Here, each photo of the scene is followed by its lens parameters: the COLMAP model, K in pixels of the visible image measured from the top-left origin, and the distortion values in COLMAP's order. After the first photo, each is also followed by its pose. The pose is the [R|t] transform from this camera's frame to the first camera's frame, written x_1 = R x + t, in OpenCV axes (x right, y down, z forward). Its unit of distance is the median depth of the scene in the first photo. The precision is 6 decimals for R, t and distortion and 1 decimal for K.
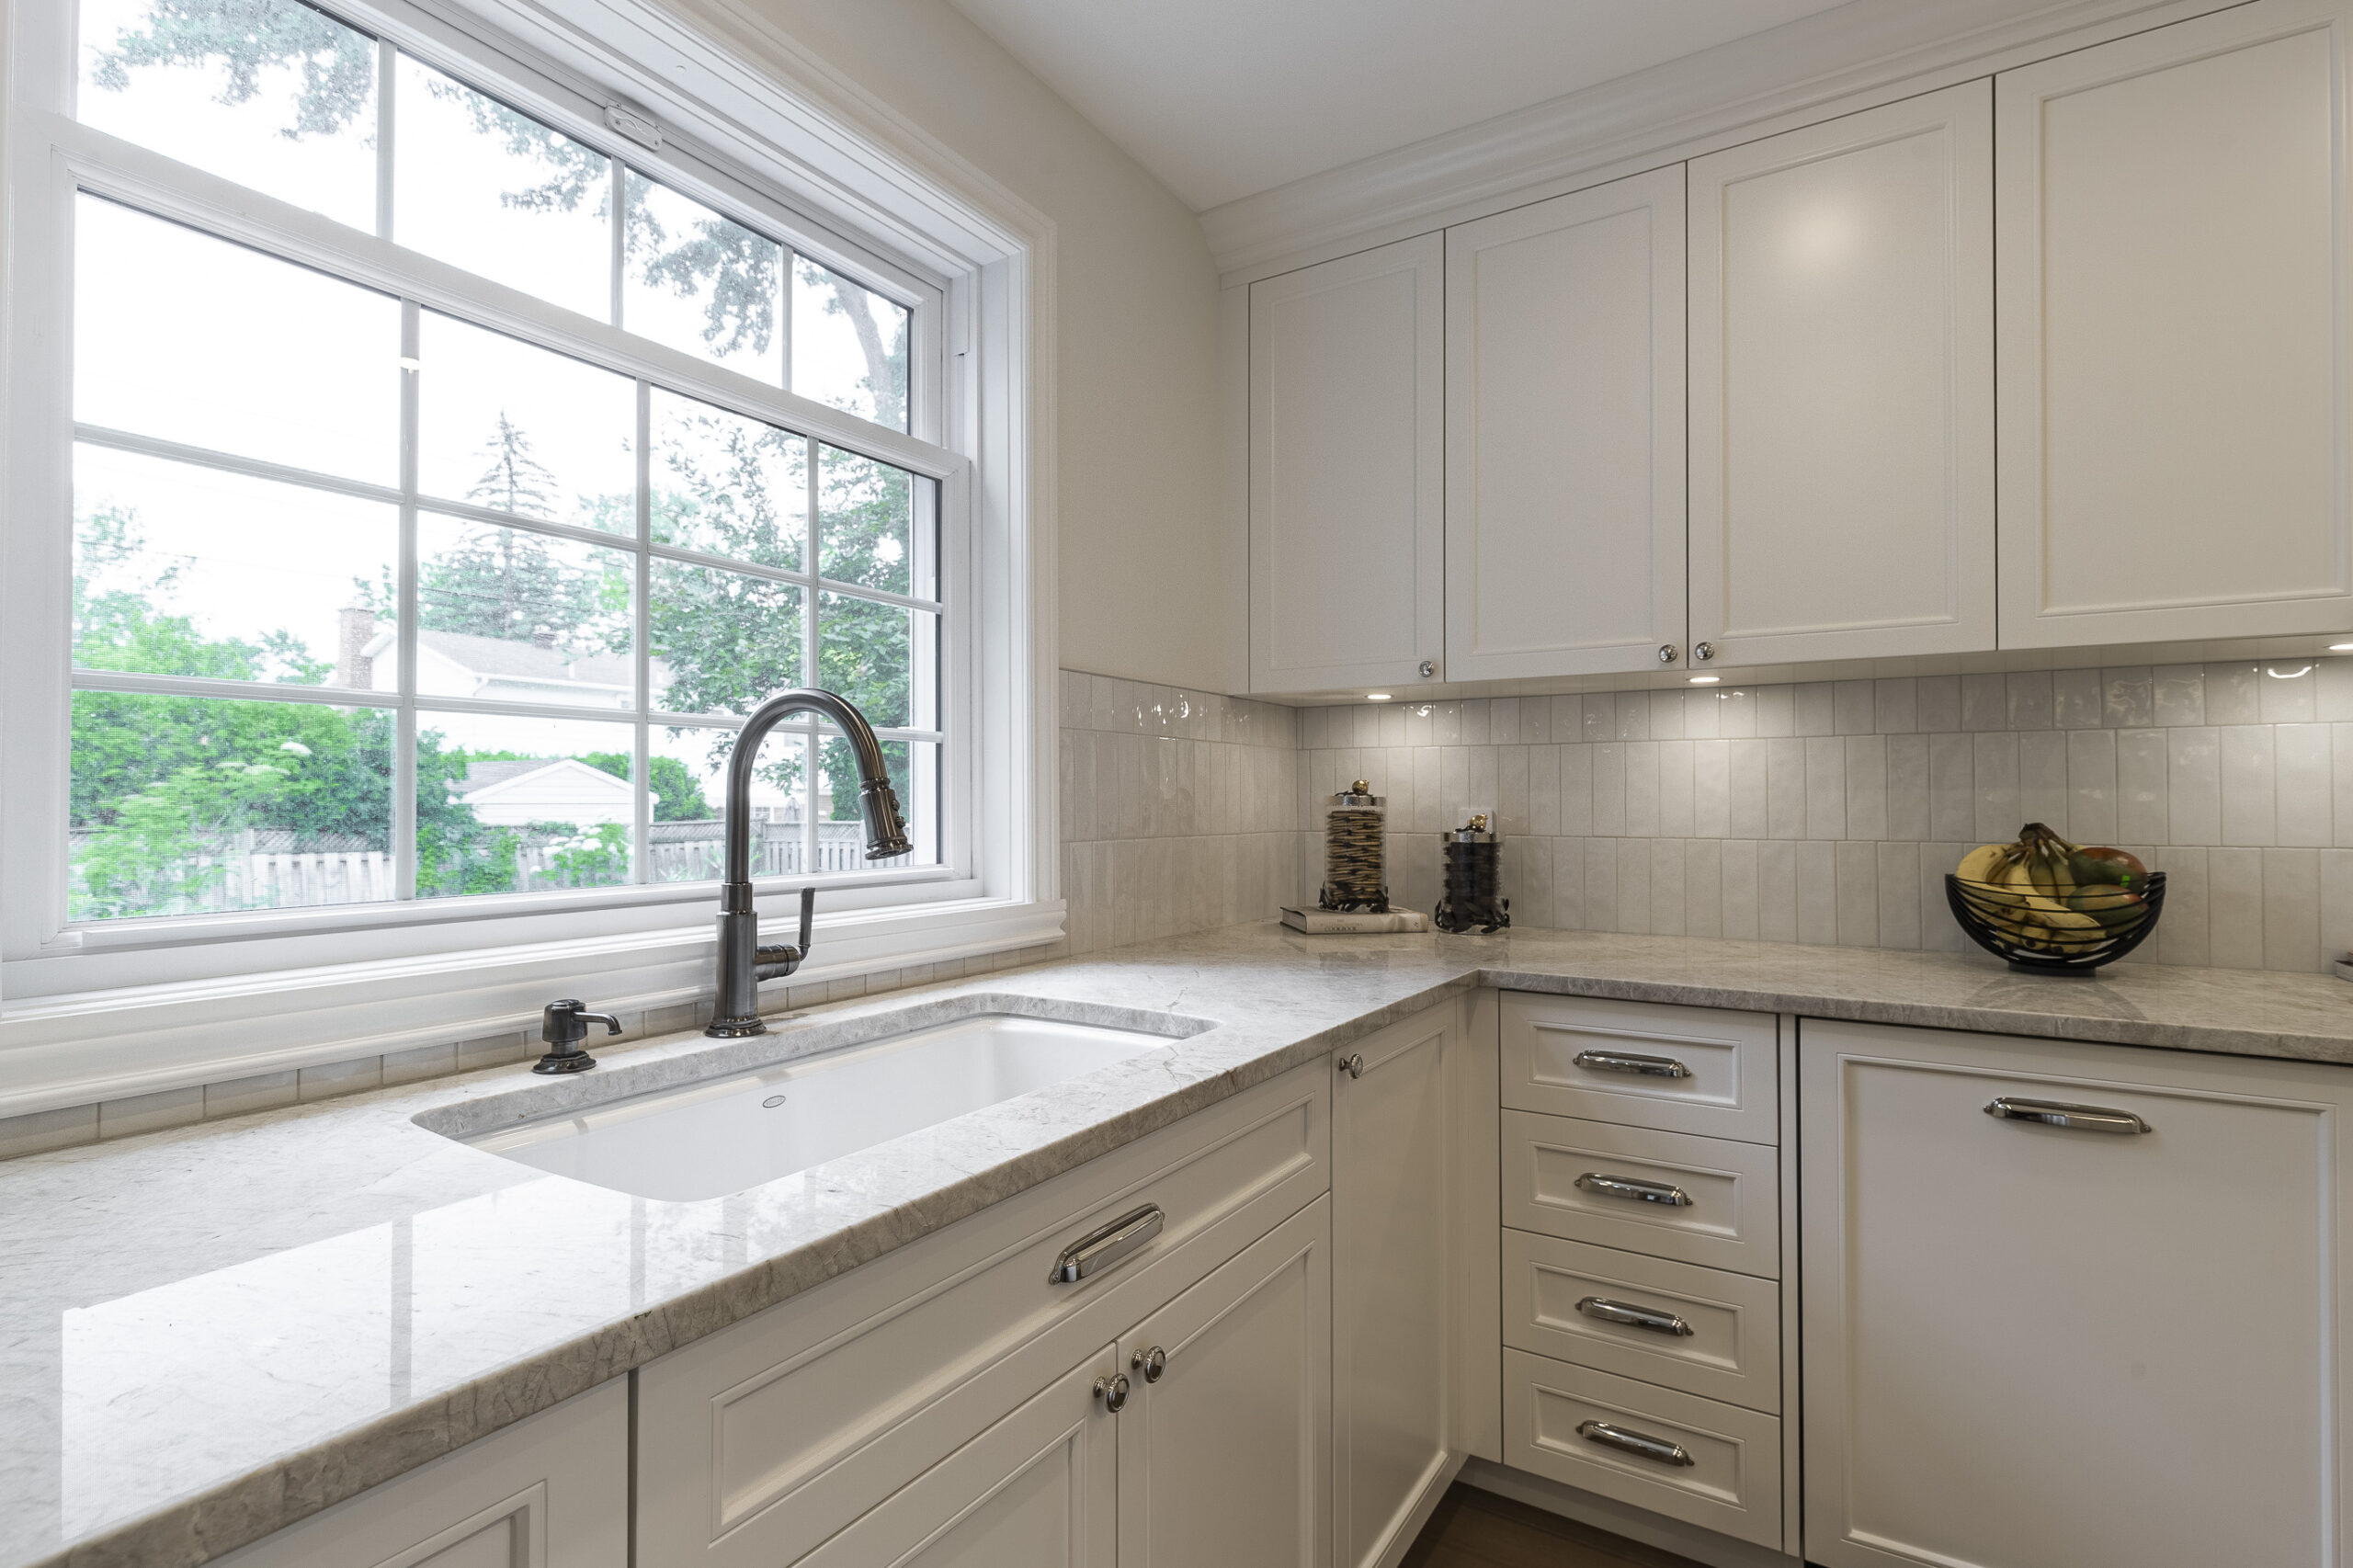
lens RADIAL K [[1119.1, 0, 1163.1], [0, 1119.1, 779.6], [0, 0, 1]] dist [0.003005, -0.000475]
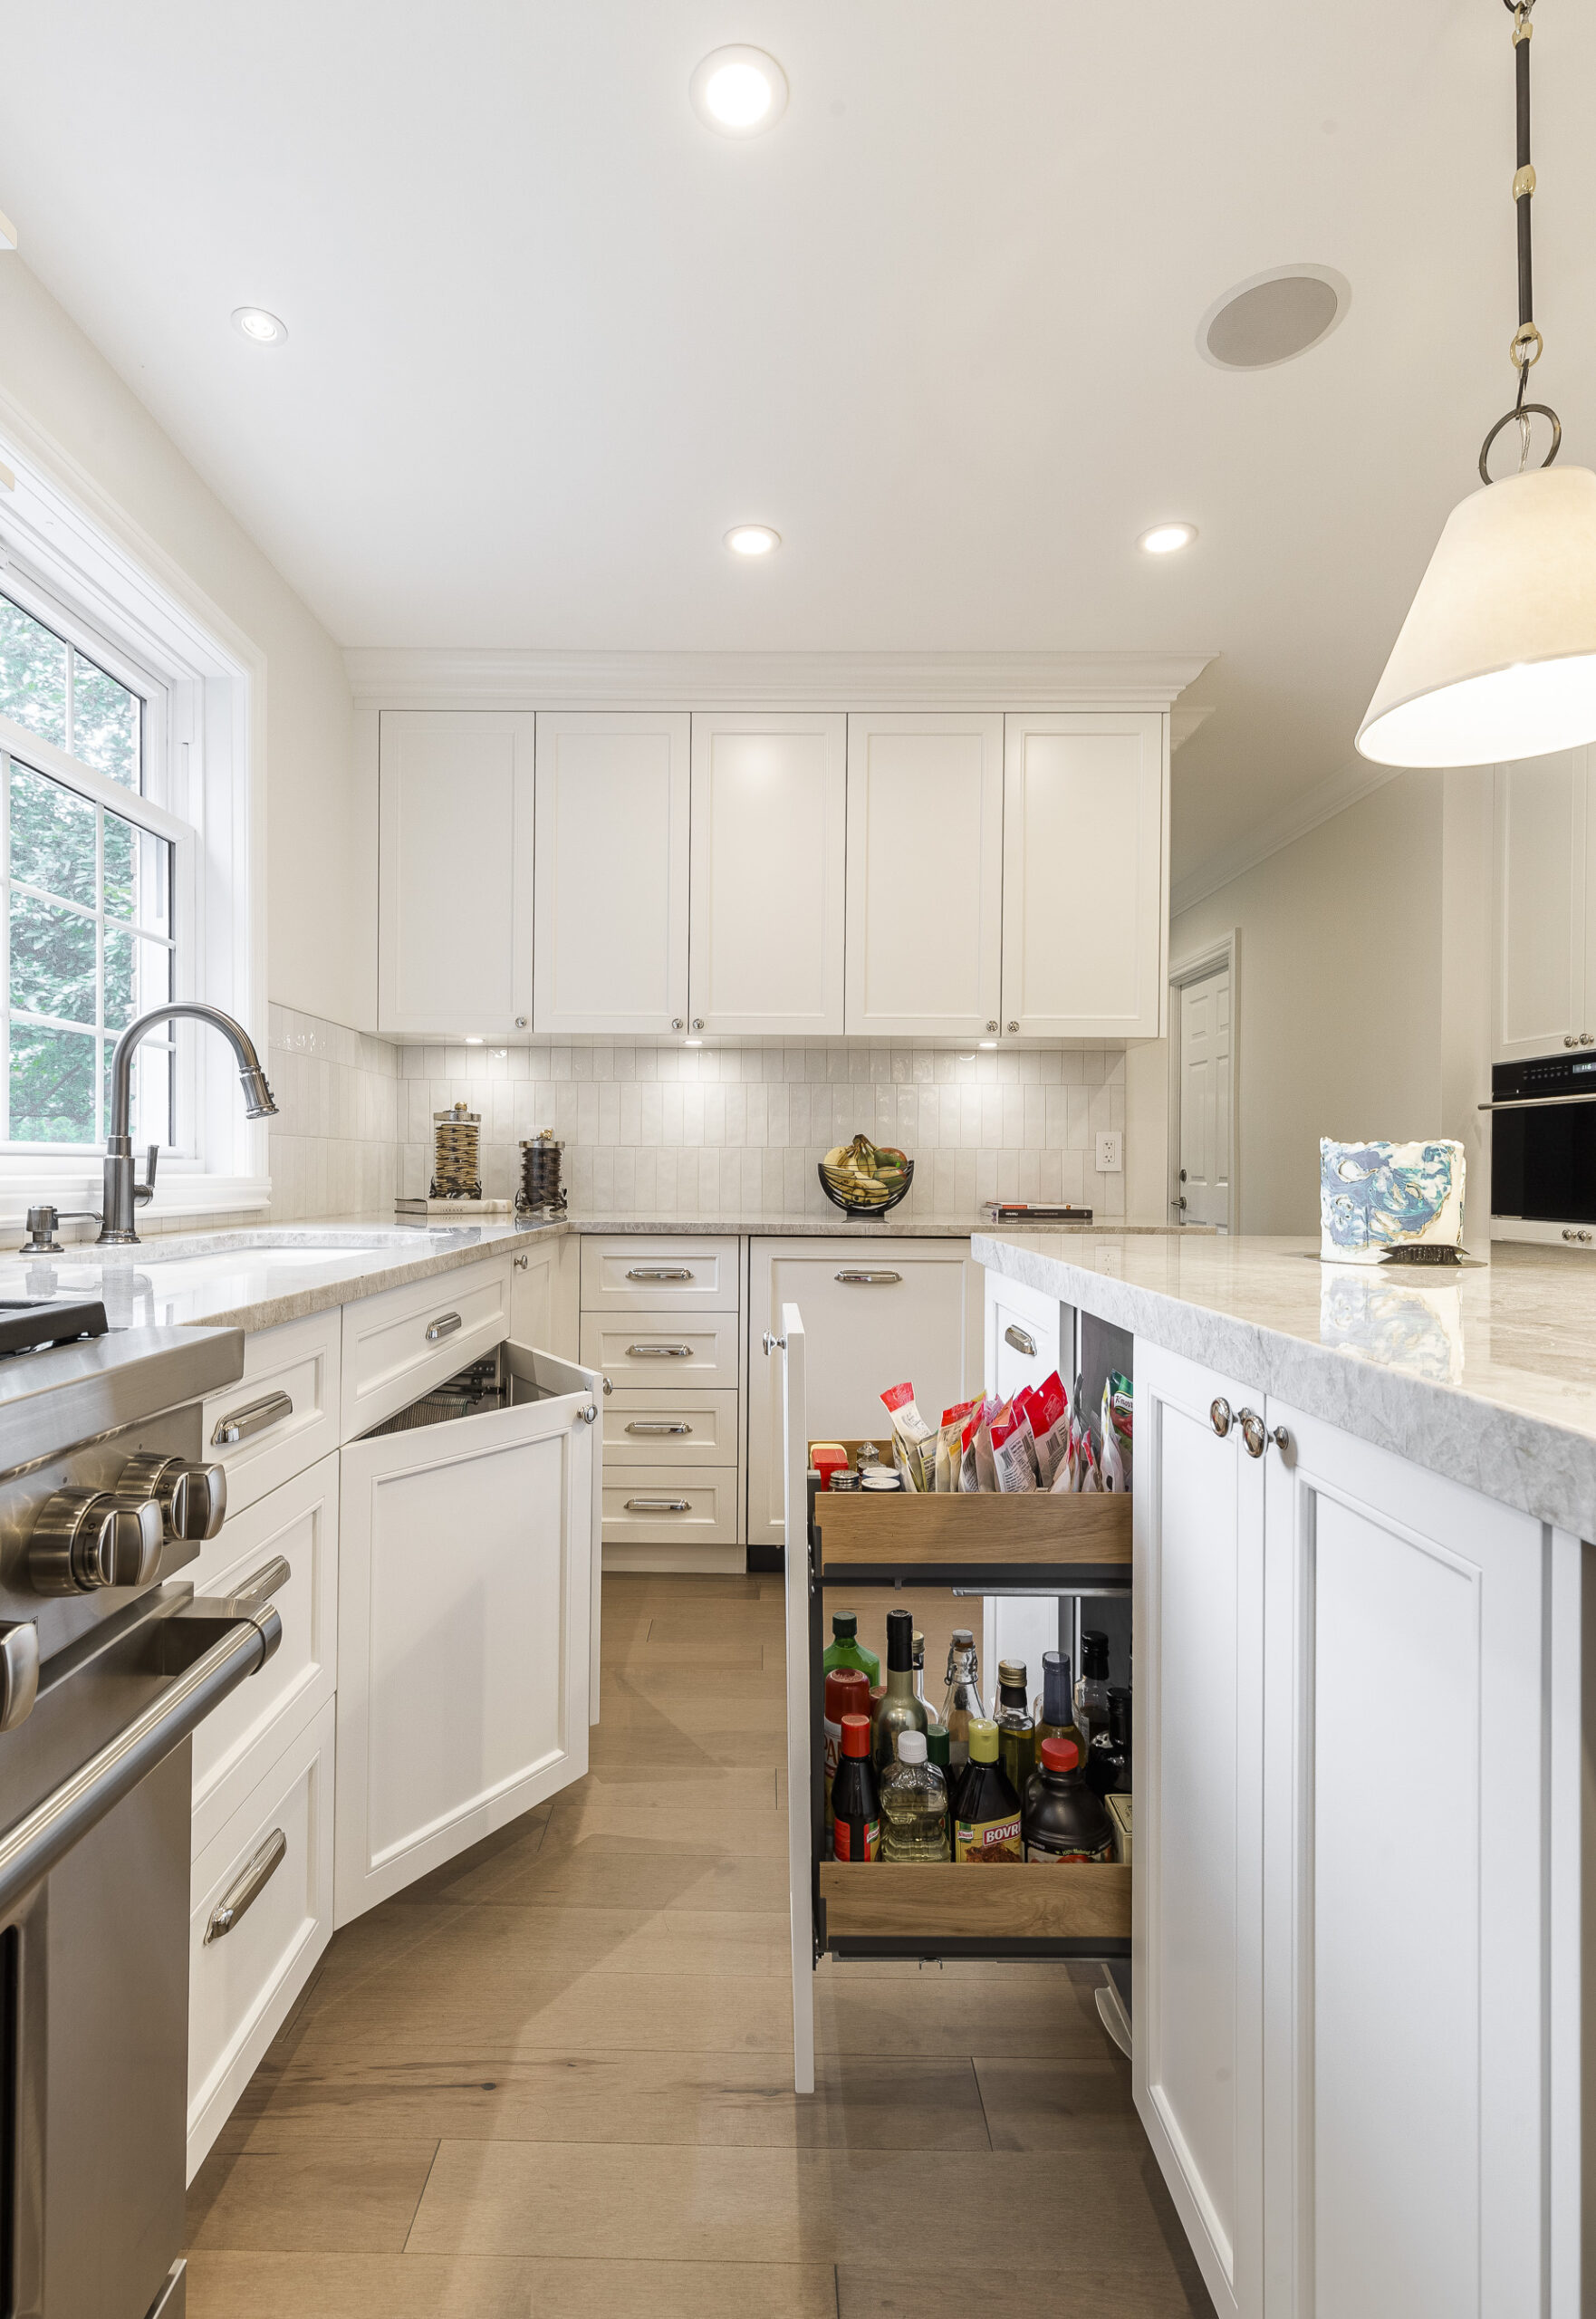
lens RADIAL K [[1147.9, 0, 798.0], [0, 1147.9, 1159.5], [0, 0, 1]] dist [0.000463, 0.000094]
pose [[0.825820, 0.007231, 0.563888, -0.308277], [-0.014342, 0.999864, 0.008182, 0.061407], [-0.563752, -0.014844, 0.825811, -0.420125]]
